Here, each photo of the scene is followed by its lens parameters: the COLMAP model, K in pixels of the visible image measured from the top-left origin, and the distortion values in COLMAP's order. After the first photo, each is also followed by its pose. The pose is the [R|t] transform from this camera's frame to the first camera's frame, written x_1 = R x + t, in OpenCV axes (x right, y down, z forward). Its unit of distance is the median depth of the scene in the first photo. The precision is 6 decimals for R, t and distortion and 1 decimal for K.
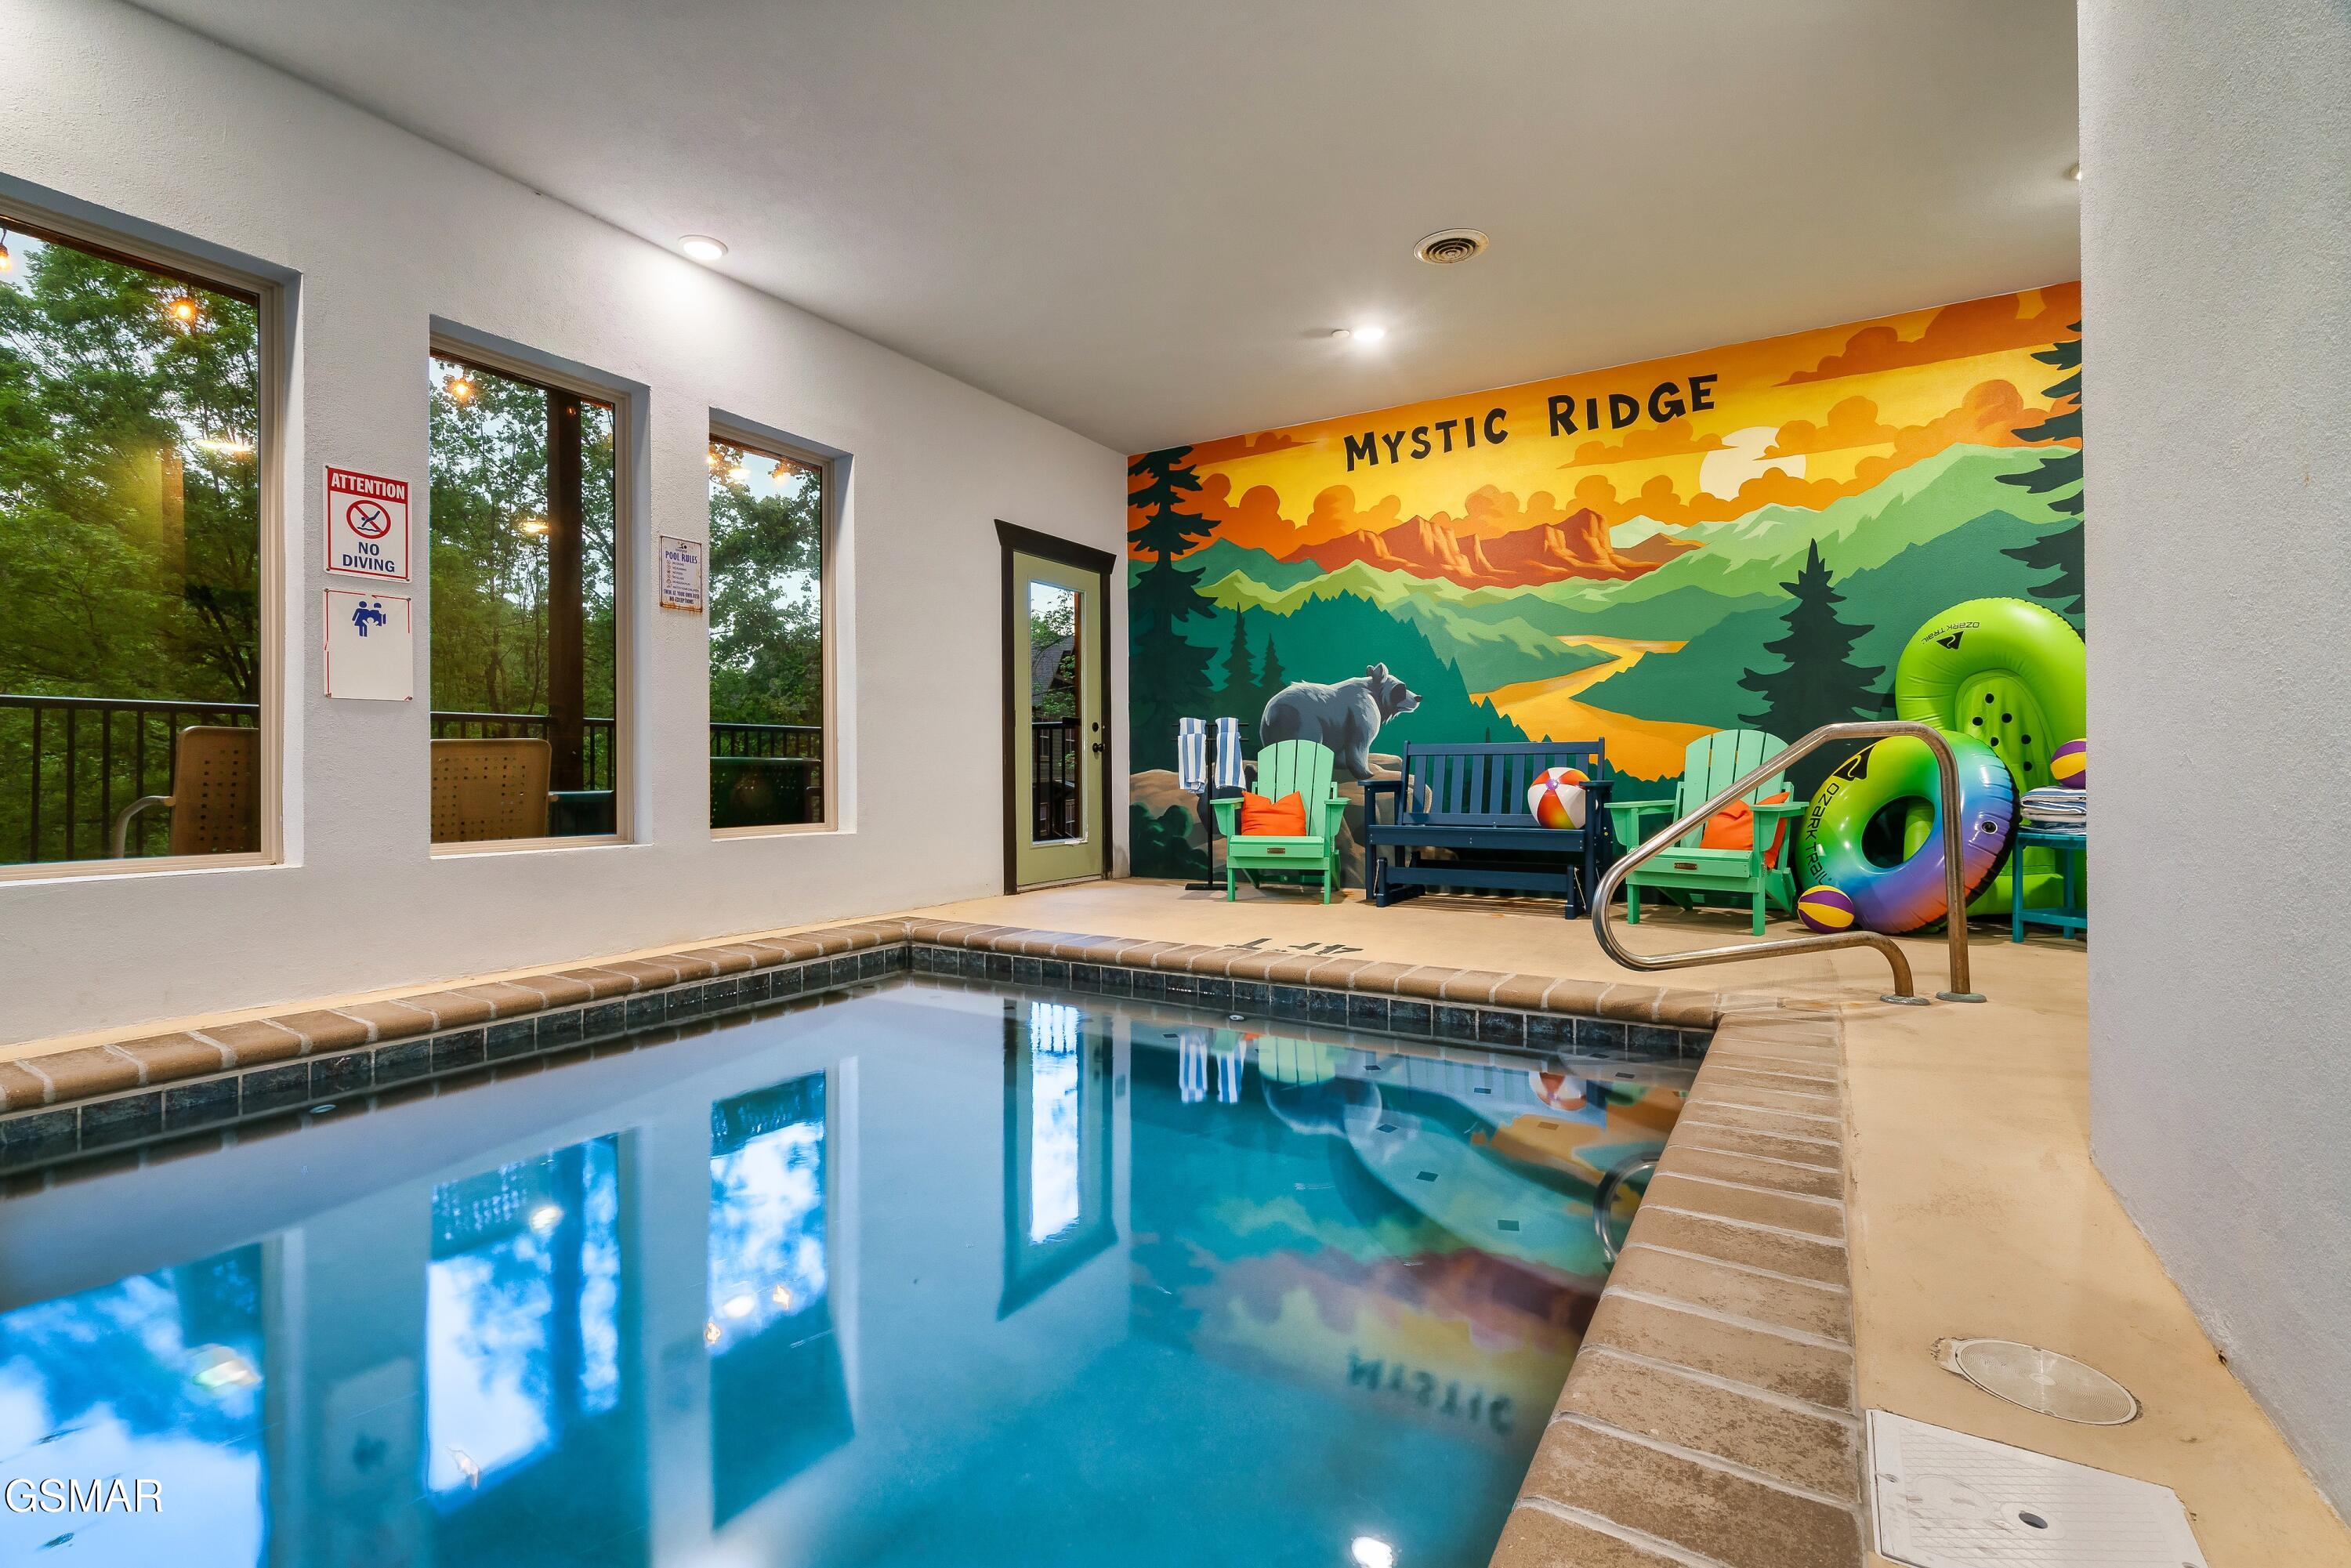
lens RADIAL K [[1100.7, 0, 1175.3], [0, 1100.7, 780.5], [0, 0, 1]] dist [-0.001449, 0.000776]
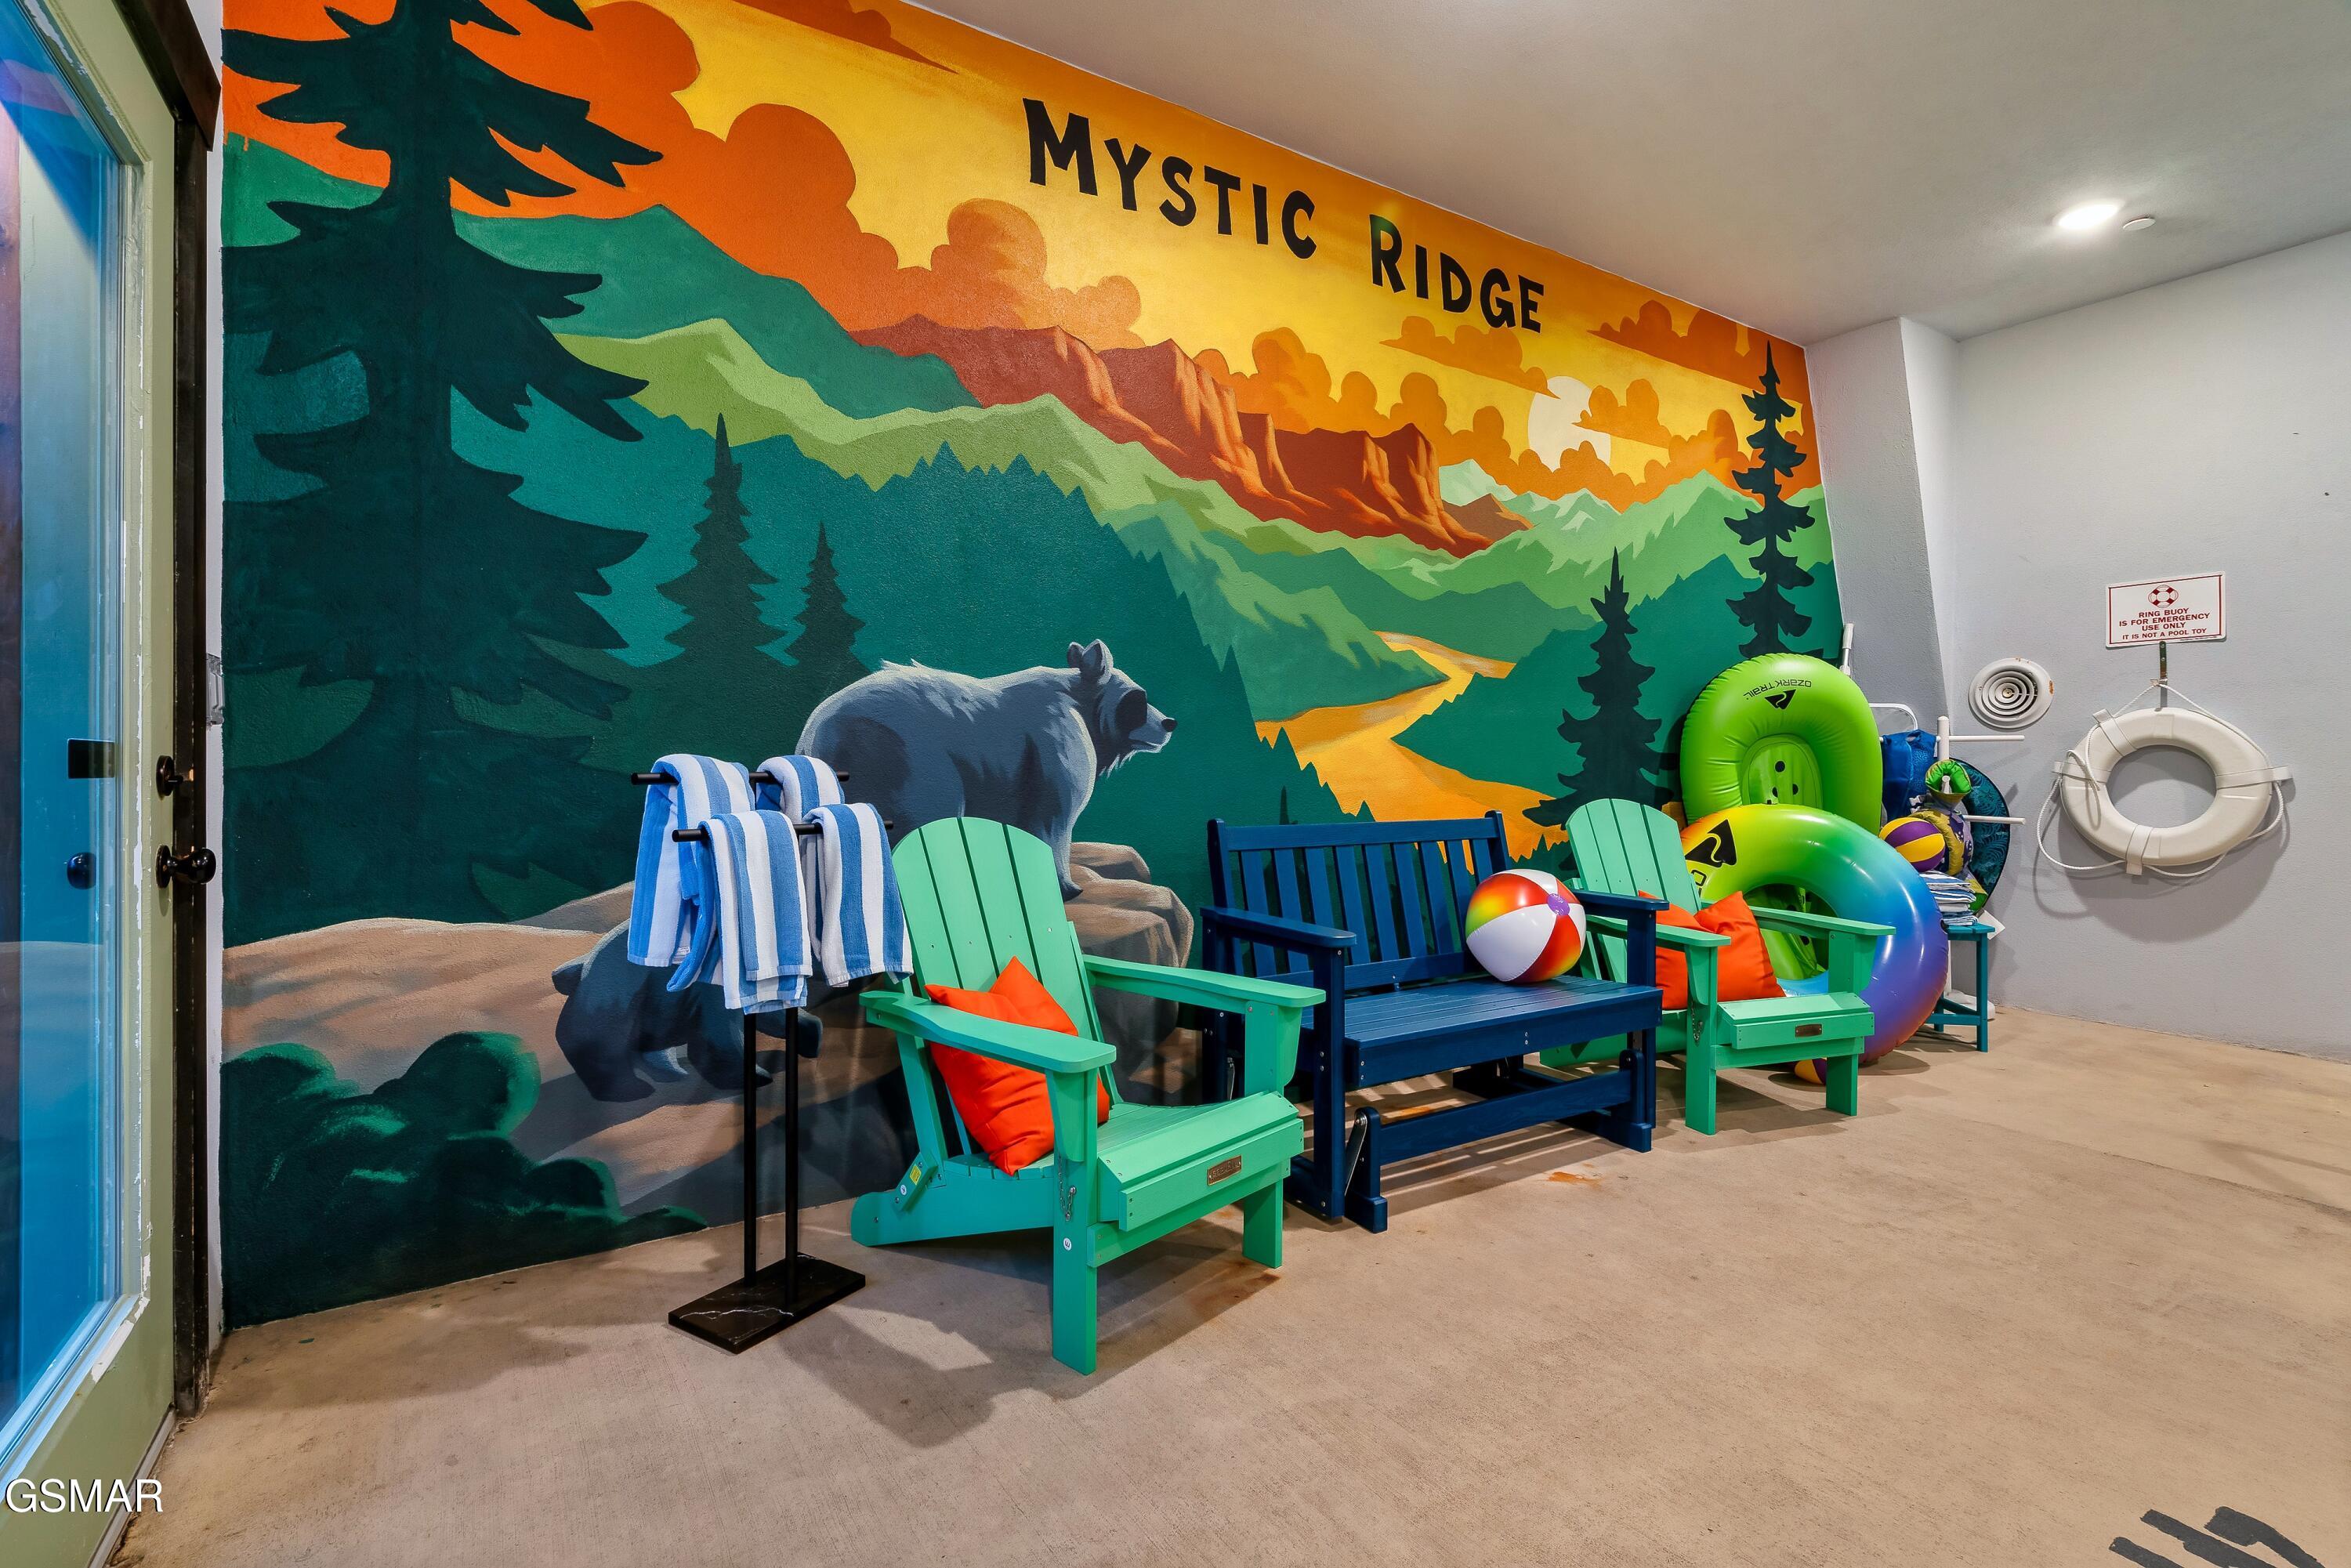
lens RADIAL K [[1100.7, 0, 1180.9], [0, 1100.7, 759.9], [0, 0, 1]] dist [-0.001449, 0.000776]
pose [[0.446634, 0.007827, 0.894682, -0.209042], [0.001242, 0.999955, -0.009368, -0.056189], [-0.894716, 0.005296, 0.446605, 0.806549]]
